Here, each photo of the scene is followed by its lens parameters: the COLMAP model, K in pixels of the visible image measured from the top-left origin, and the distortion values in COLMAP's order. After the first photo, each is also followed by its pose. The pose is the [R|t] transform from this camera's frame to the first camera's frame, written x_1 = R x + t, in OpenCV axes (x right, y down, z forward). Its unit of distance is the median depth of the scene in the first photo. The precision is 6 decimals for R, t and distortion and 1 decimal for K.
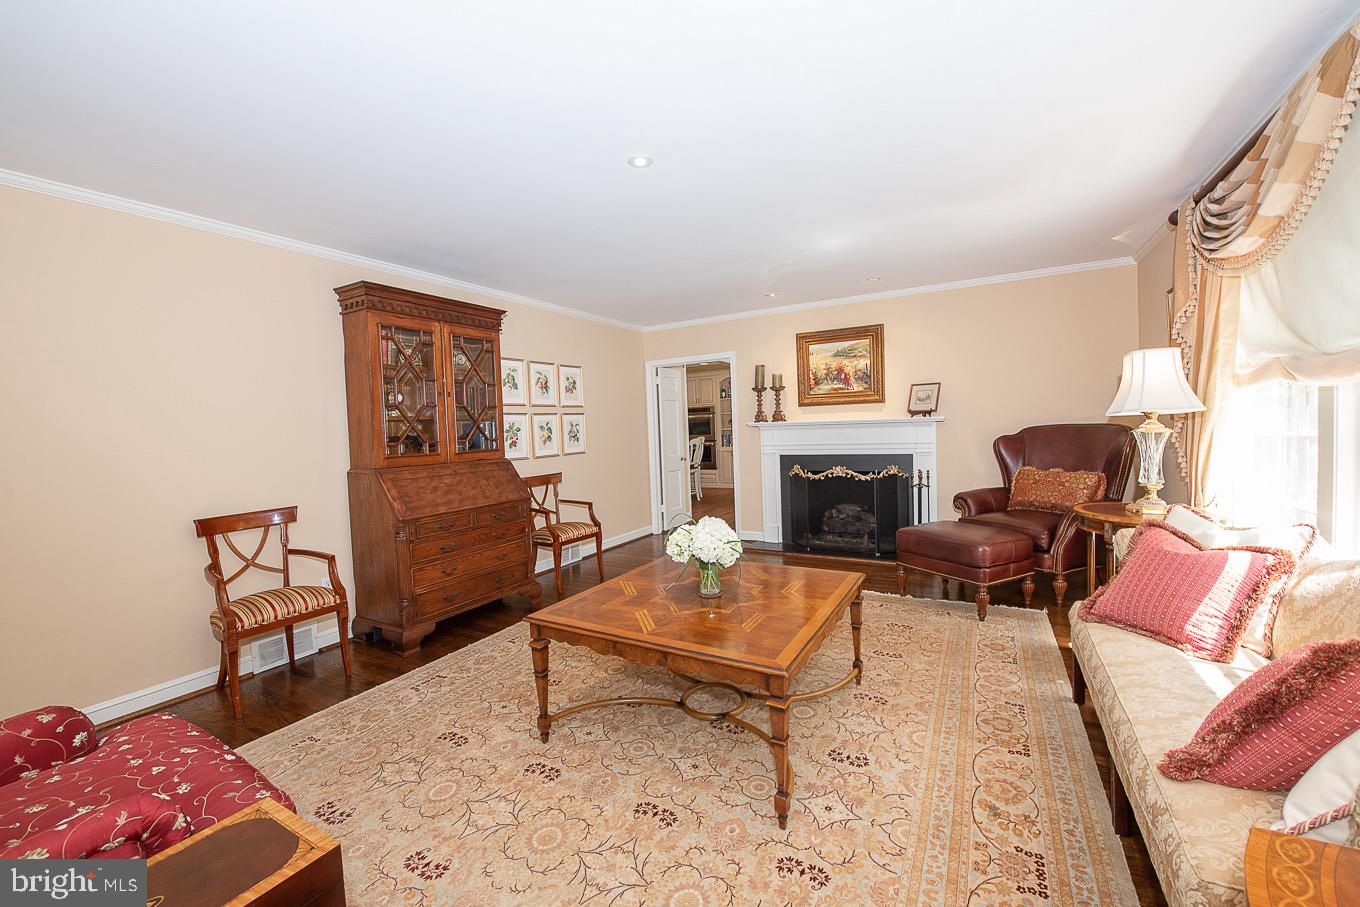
lens RADIAL K [[548.1, 0, 671.8], [0, 548.1, 449.2], [0, 0, 1]] dist [-0.016761, -0.000614]
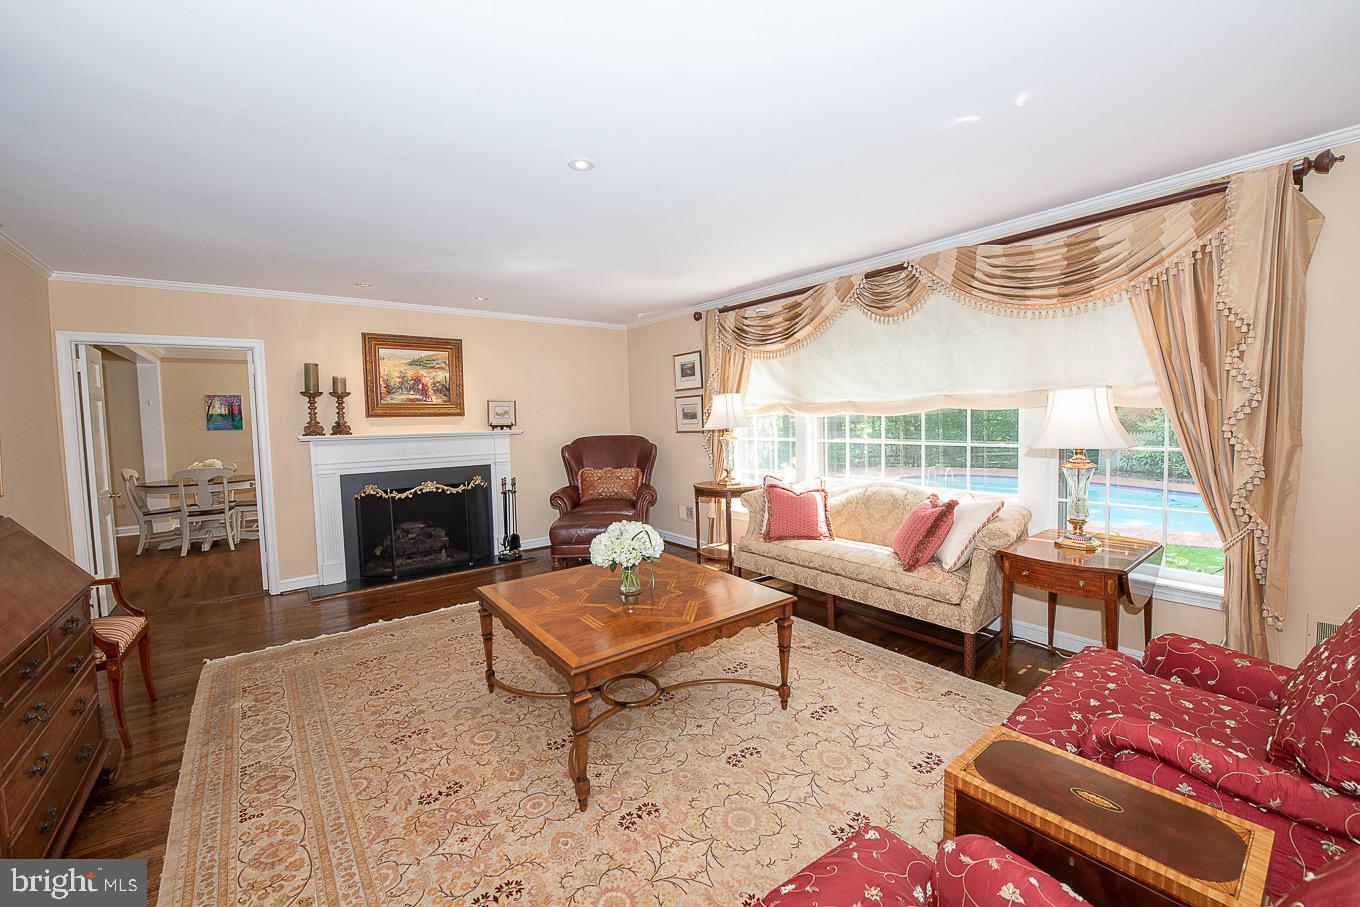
lens RADIAL K [[548.1, 0, 700.3], [0, 548.1, 442.9], [0, 0, 1]] dist [-0.016761, -0.000614]
pose [[0.358481, -0.013202, 0.933444, -0.401871], [0.051214, 0.998672, -0.005544, -0.005806], [-0.932131, 0.049792, 0.358681, 0.213606]]
